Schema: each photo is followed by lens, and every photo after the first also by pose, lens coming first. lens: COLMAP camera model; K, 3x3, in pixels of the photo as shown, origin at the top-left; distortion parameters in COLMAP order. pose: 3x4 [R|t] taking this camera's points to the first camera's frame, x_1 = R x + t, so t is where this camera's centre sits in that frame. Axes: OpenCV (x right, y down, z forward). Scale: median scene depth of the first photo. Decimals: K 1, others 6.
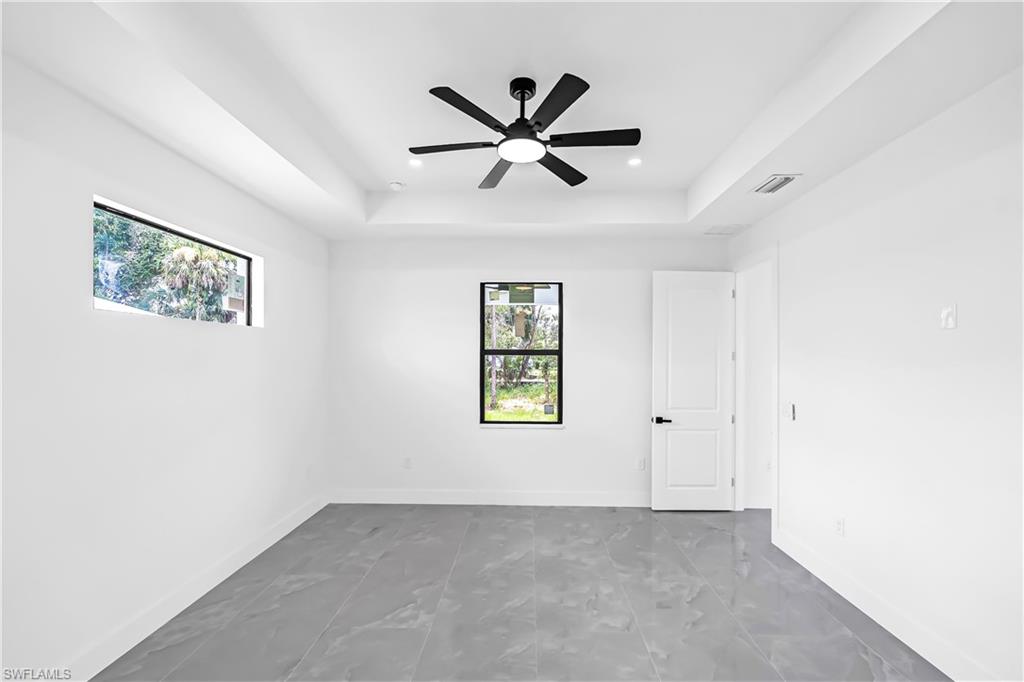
lens RADIAL K [[453.7, 0, 511.9], [0, 453.7, 349.8], [0, 0, 1]] dist [-0.002368, -0.000125]
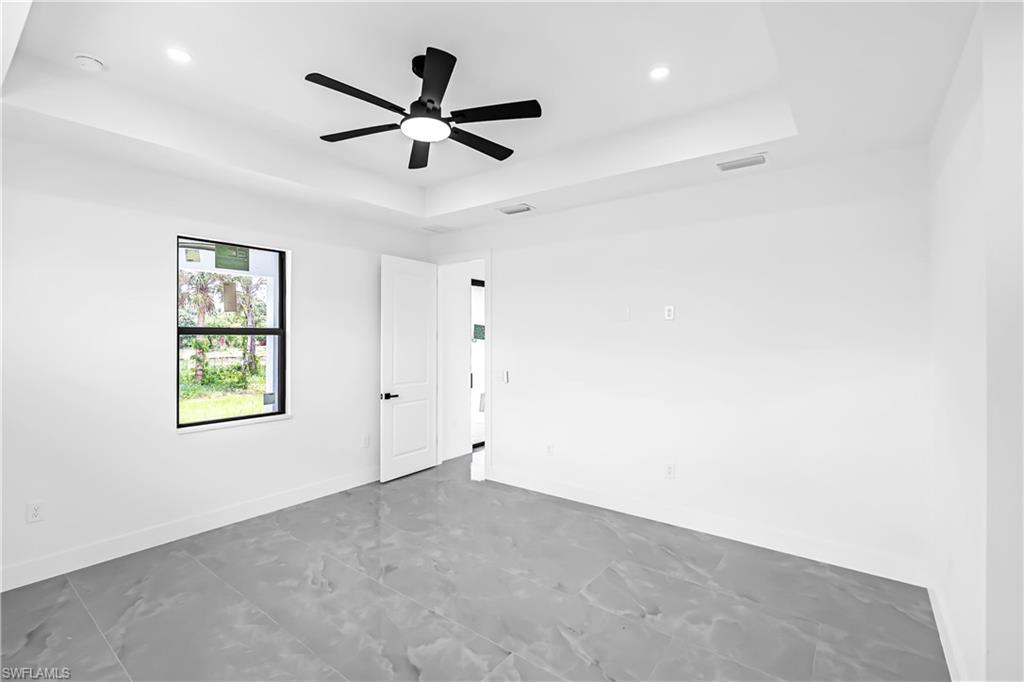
lens RADIAL K [[459.8, 0, 503.2], [0, 459.8, 327.6], [0, 0, 1]] dist [-0.003981, 0.000070]
pose [[0.587160, 0.011150, 0.809394, -0.387555], [-0.011953, 0.999916, -0.005103, -0.002427], [-0.809383, -0.006678, 0.587244, 0.153728]]
